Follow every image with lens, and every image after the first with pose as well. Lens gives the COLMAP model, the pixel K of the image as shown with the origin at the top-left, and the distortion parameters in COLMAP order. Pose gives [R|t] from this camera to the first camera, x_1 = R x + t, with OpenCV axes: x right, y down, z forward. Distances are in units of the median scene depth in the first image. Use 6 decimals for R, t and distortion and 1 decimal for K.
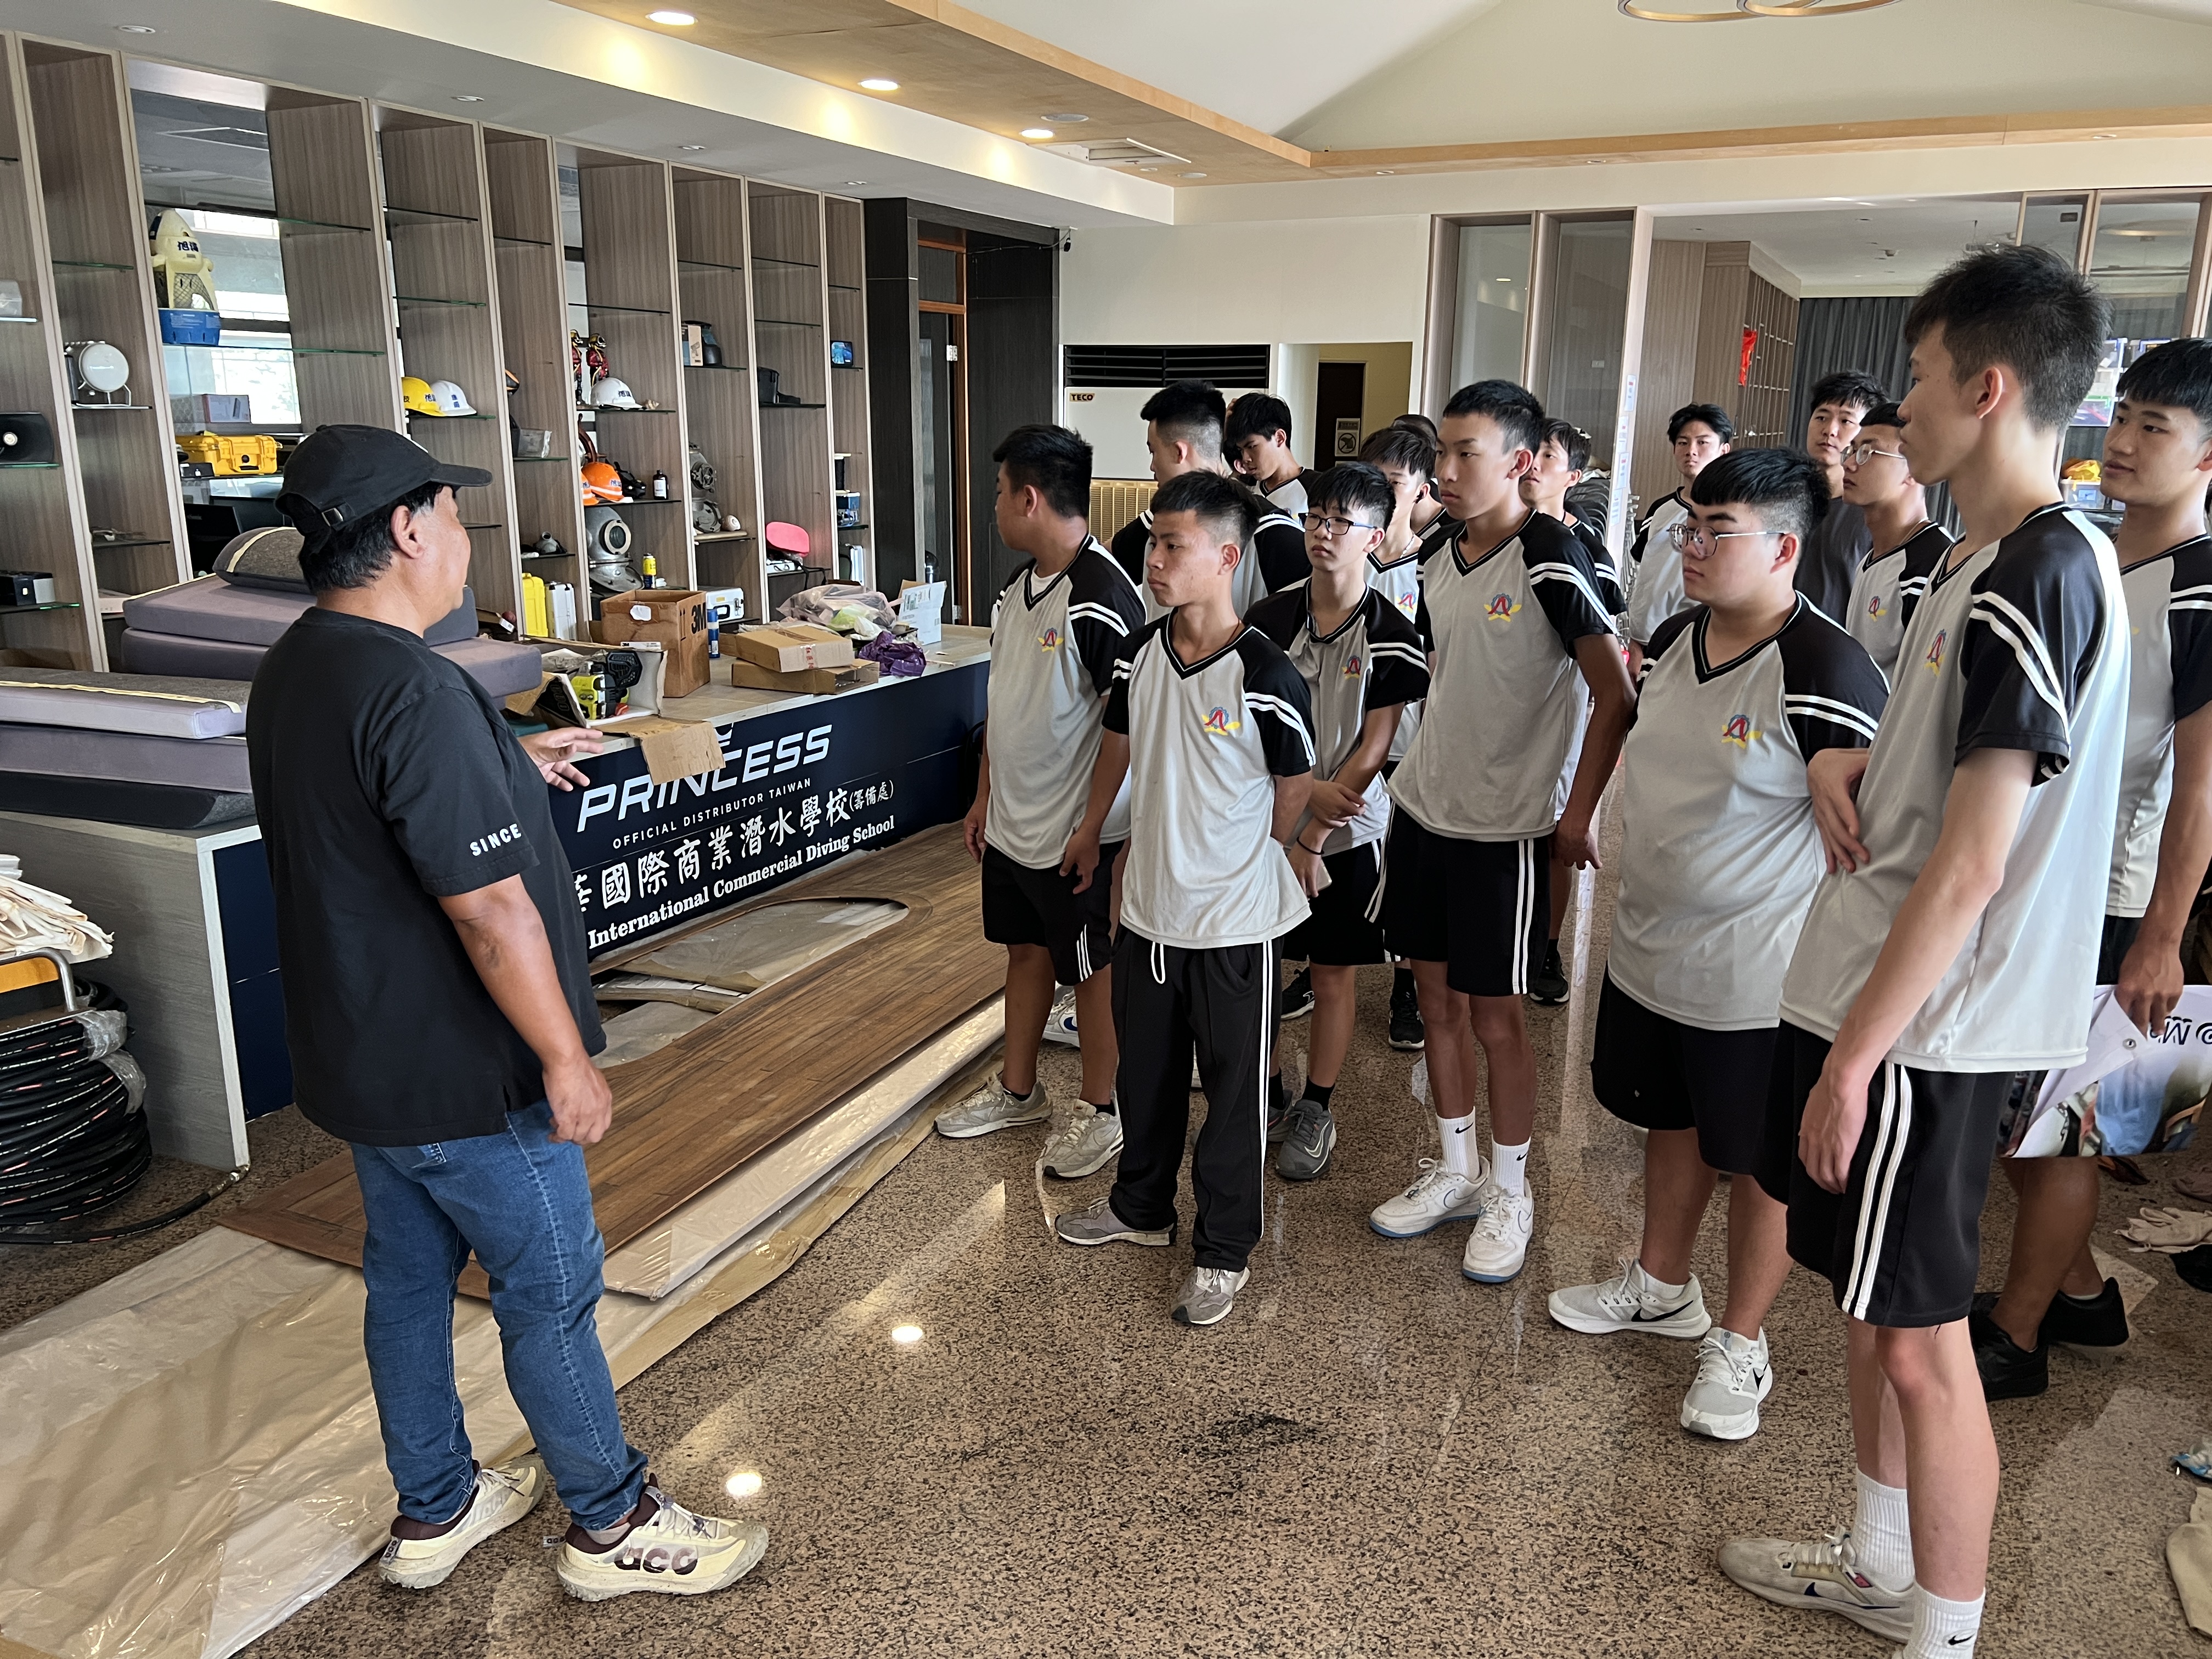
lens RADIAL K [[1654.1, 0, 1117.8], [0, 1654.1, 838.6], [0, 0, 1]] dist [0.028107, -0.032727]
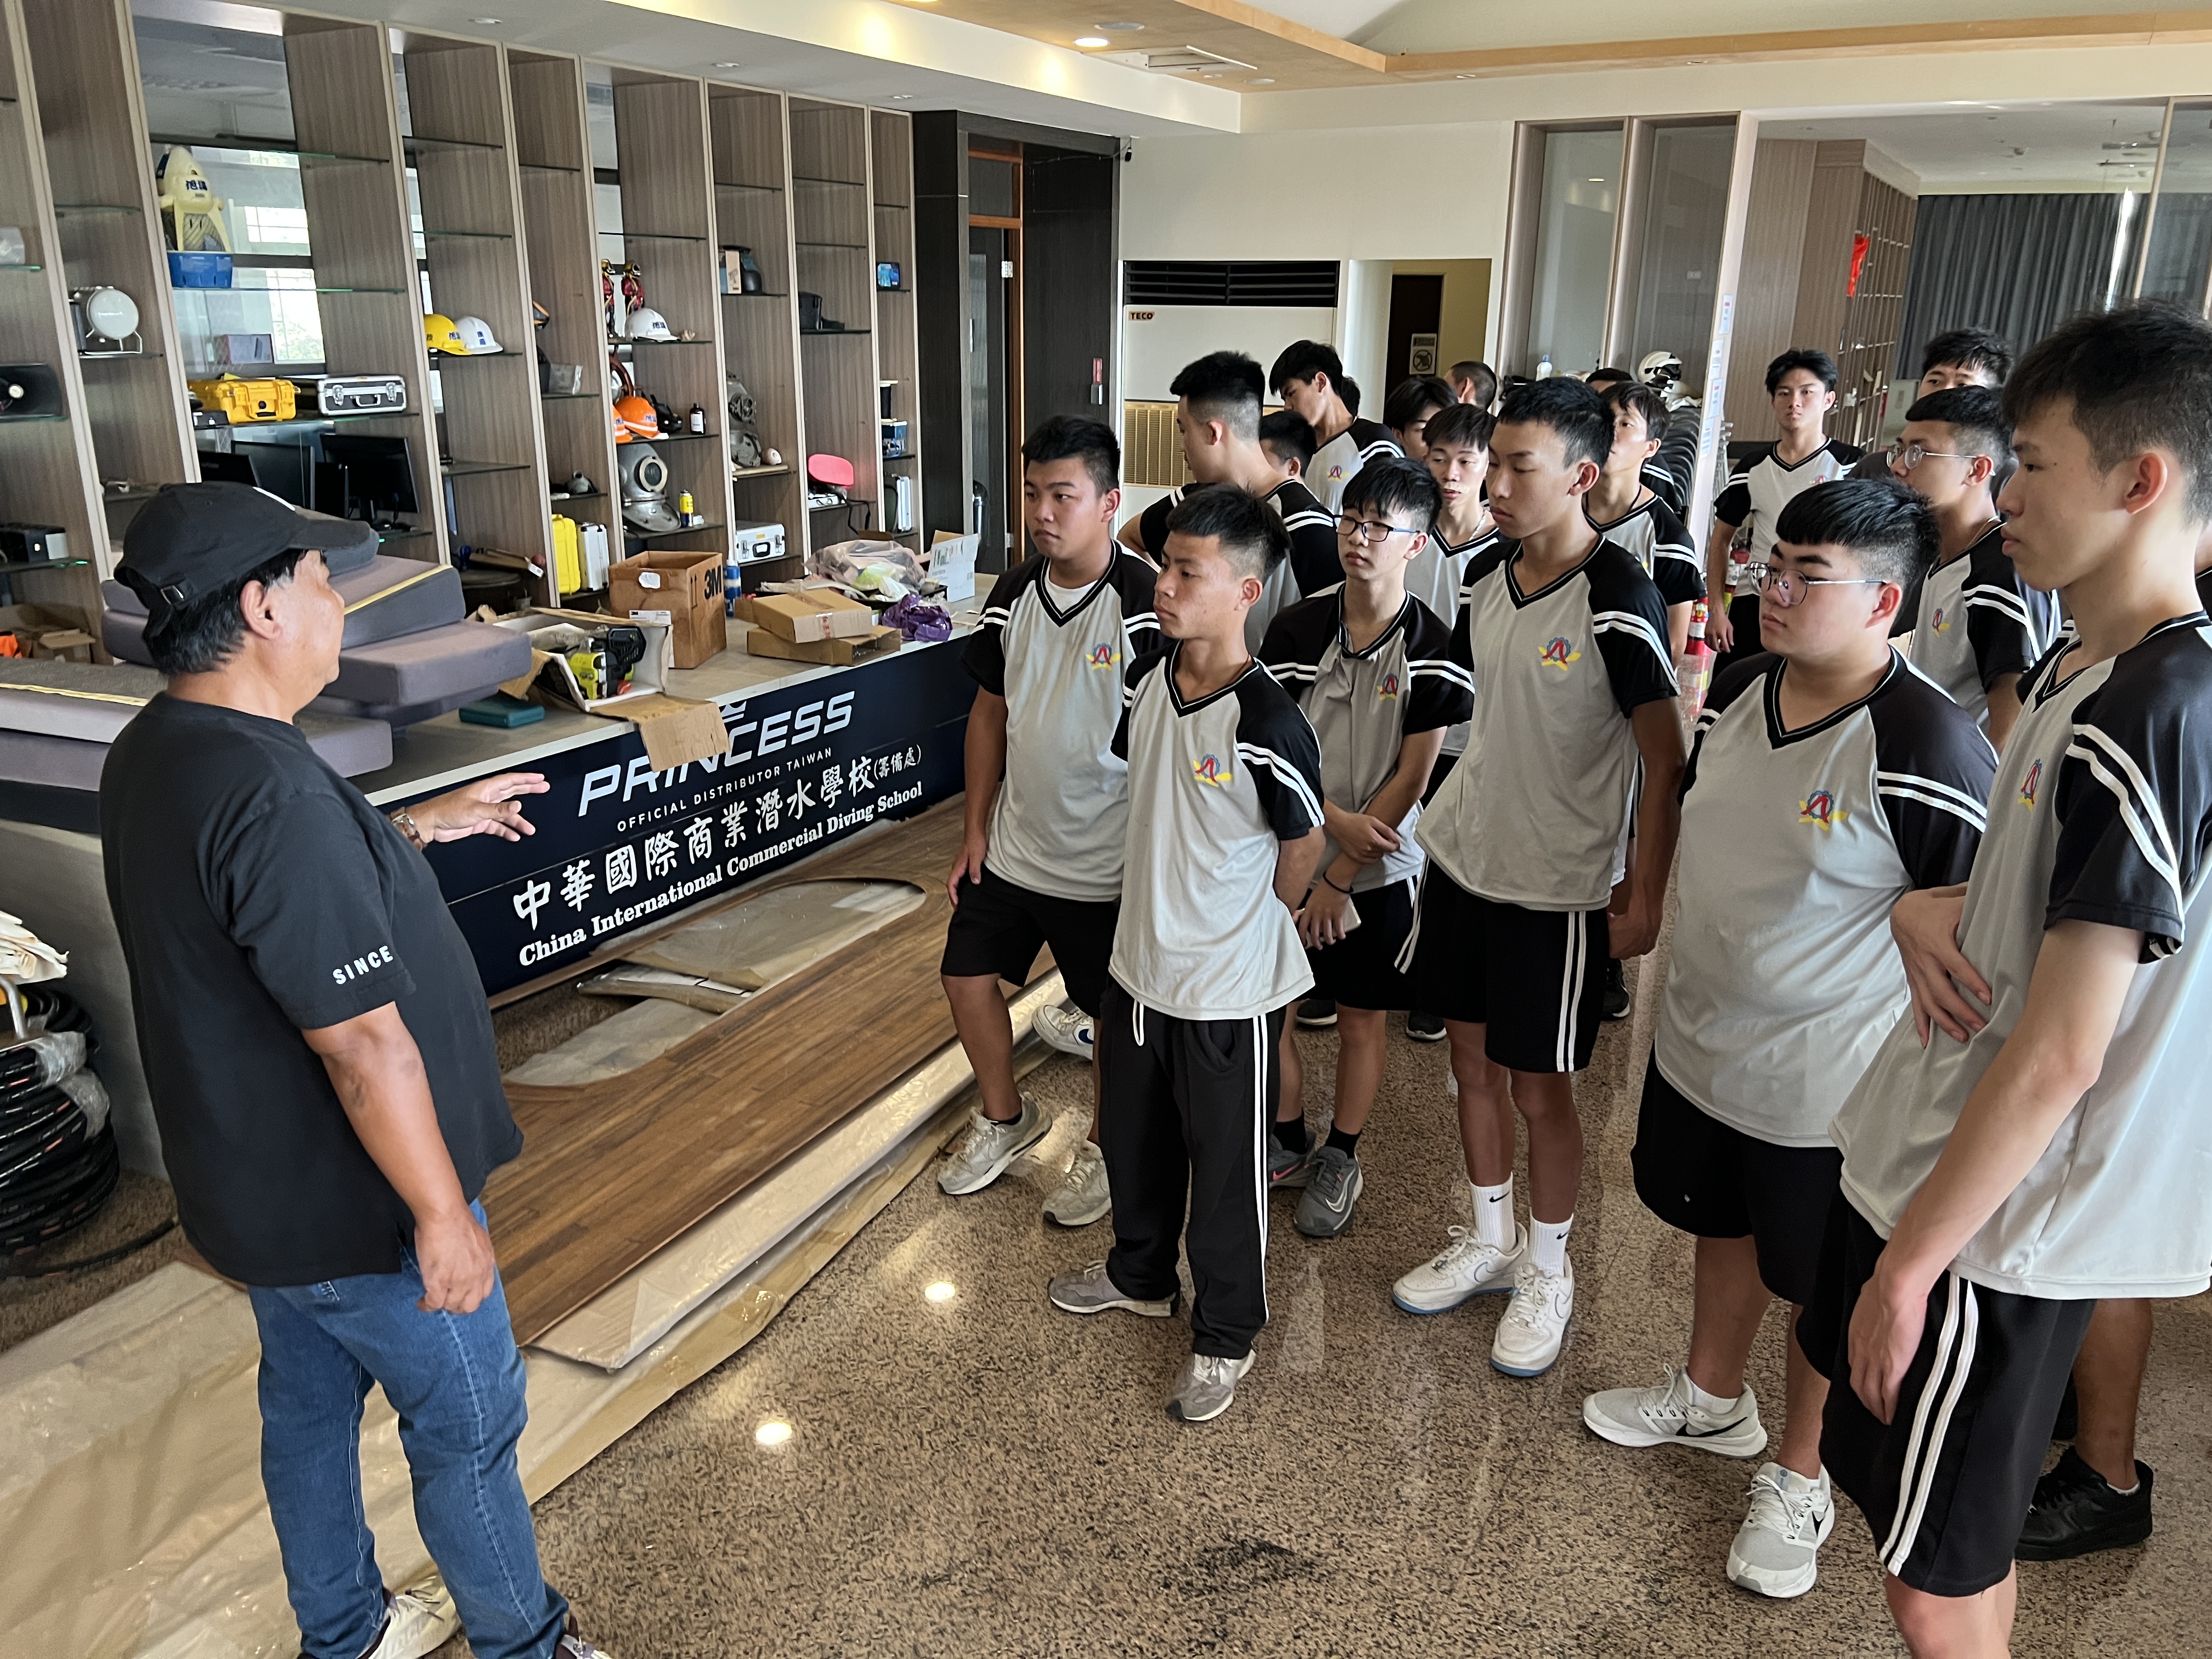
lens RADIAL K [[1651.0, 0, 1087.4], [0, 1651.0, 822.2], [0, 0, 1]] dist [0.030675, -0.034897]
pose [[0.997898, 0.017767, -0.062318, 0.036932], [-0.014473, 0.998494, 0.052922, -0.076303], [0.063164, -0.051908, 0.996652, 0.090582]]
